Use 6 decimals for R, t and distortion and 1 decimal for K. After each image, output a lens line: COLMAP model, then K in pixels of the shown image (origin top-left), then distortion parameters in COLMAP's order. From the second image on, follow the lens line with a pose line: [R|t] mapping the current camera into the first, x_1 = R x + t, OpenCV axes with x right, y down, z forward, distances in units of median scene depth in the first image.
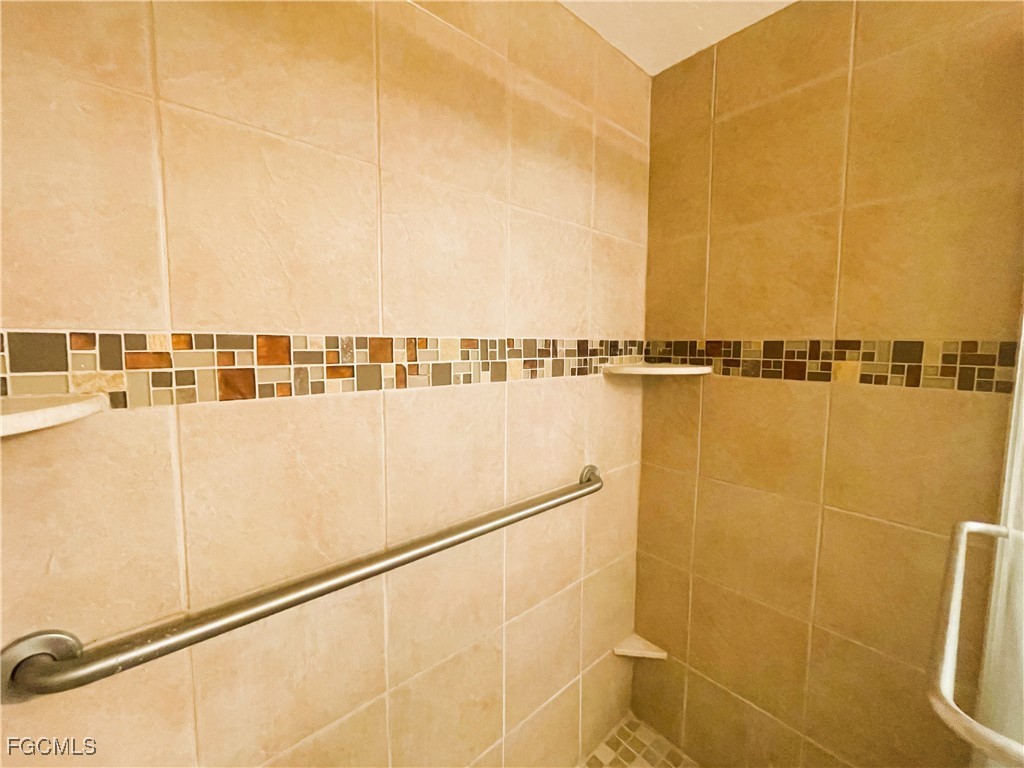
lens RADIAL K [[413.1, 0, 512.9], [0, 413.1, 379.4], [0, 0, 1]] dist [-0.000767, 0.000100]
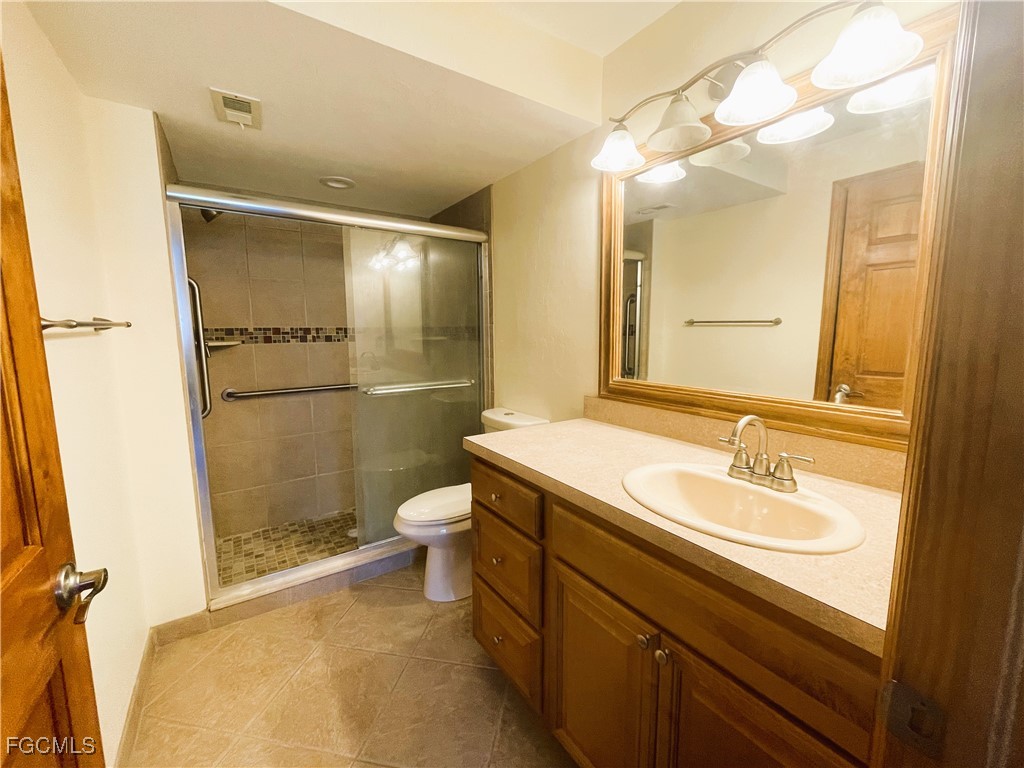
lens RADIAL K [[413.1, 0, 517.6], [0, 413.1, 380.7], [0, 0, 1]] dist [-0.000767, 0.000100]
pose [[0.992495, -0.005016, -0.122185, 2.097351], [0.008795, 0.999499, 0.030407, 0.287249], [0.121971, -0.031254, 0.992042, -2.543003]]
